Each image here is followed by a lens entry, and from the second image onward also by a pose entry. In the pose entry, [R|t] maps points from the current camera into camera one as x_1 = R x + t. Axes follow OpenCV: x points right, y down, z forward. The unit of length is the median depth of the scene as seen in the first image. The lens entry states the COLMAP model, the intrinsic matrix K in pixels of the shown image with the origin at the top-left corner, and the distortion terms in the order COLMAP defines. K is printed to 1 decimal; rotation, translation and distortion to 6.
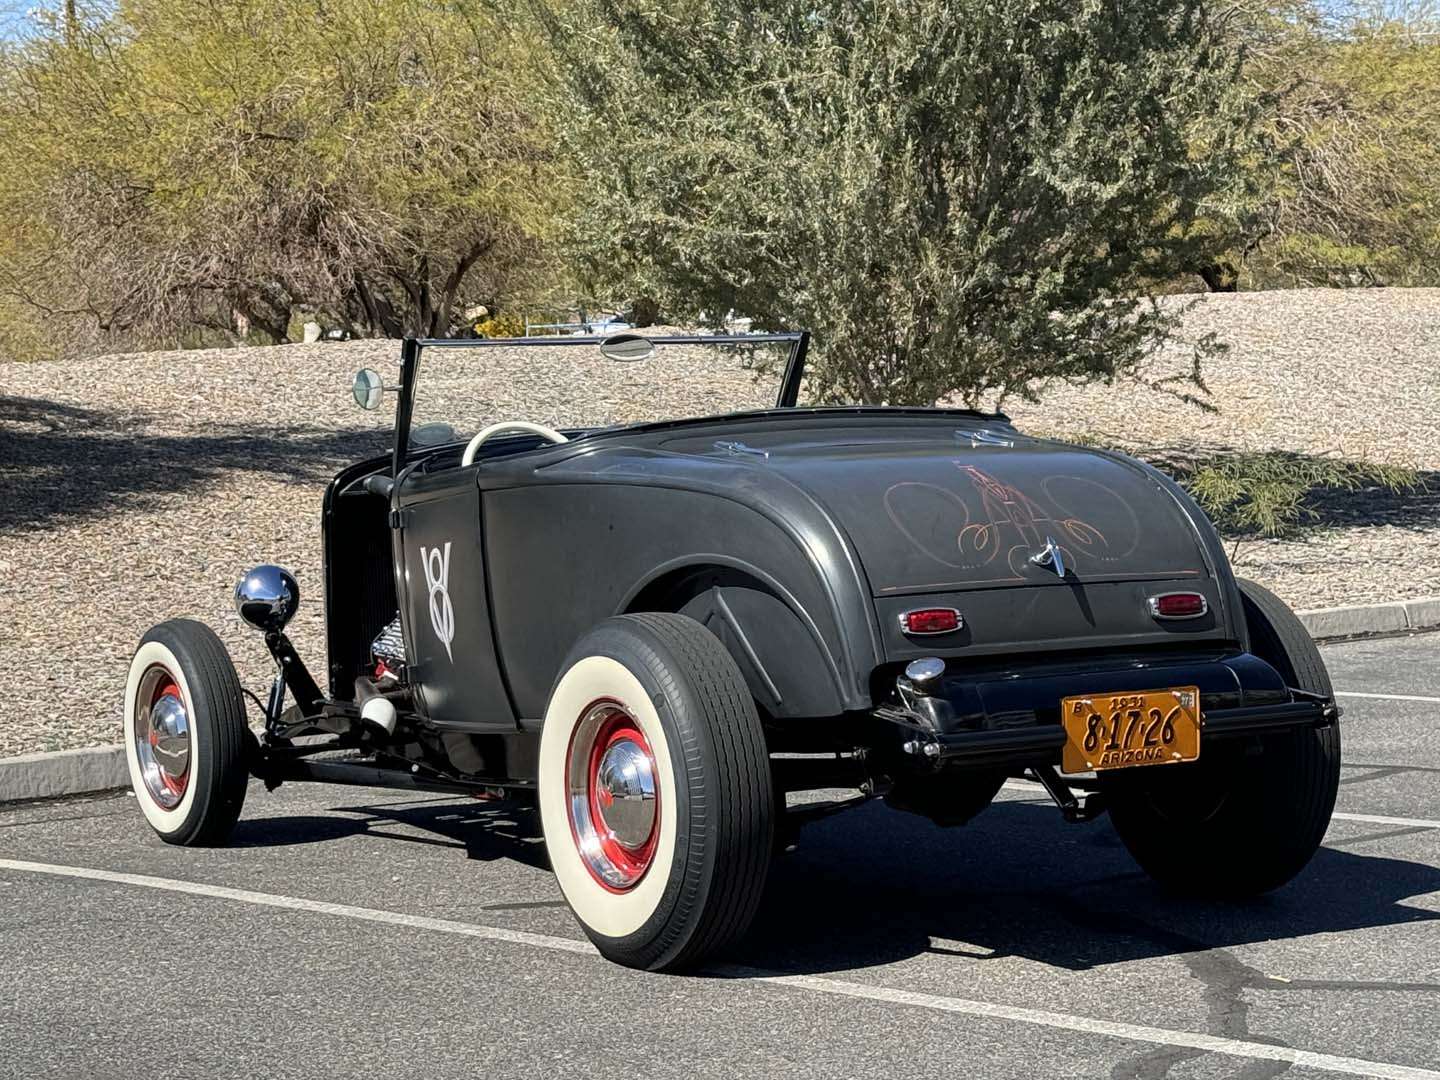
lens RADIAL K [[3401.6, 0, 720.0], [0, 3401.6, 540.0], [0, 0, 1]] dist [0.125273, -0.460051]
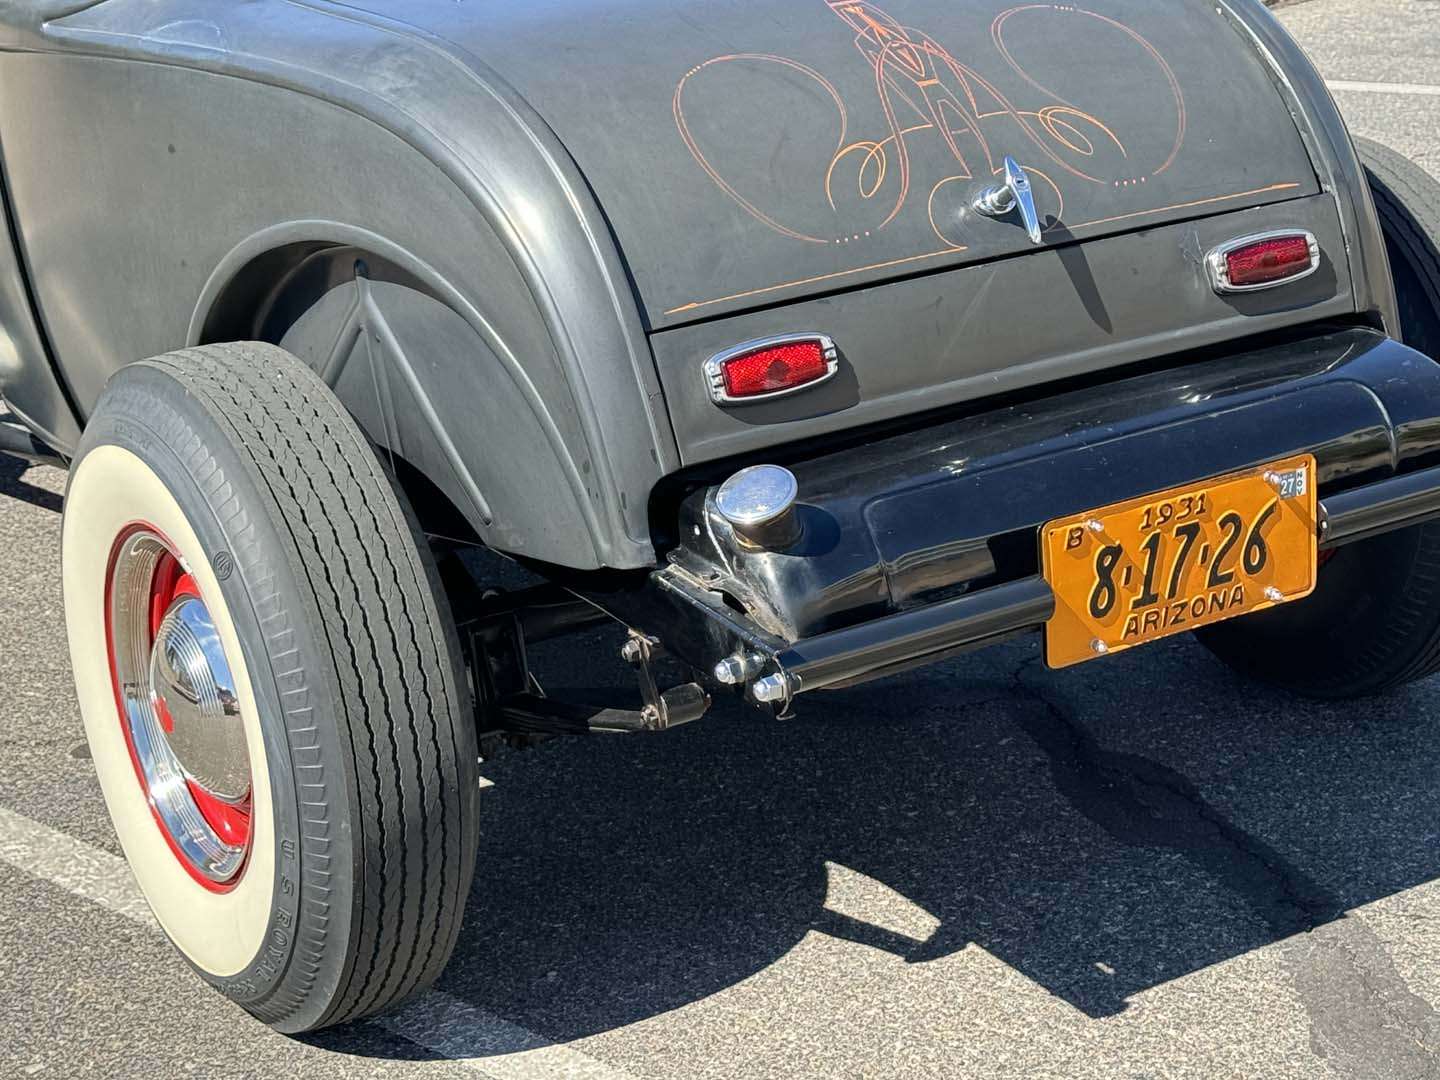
lens RADIAL K [[3084.4, 0, 720.0], [0, 3084.4, 540.0], [0, 0, 1]] dist [0.057936, 0.129197]
pose [[0.998655, -0.049822, -0.014327, 0.059017], [0.051819, 0.967460, 0.247660, -0.062054], [0.001522, -0.248069, 0.968741, 0.556585]]
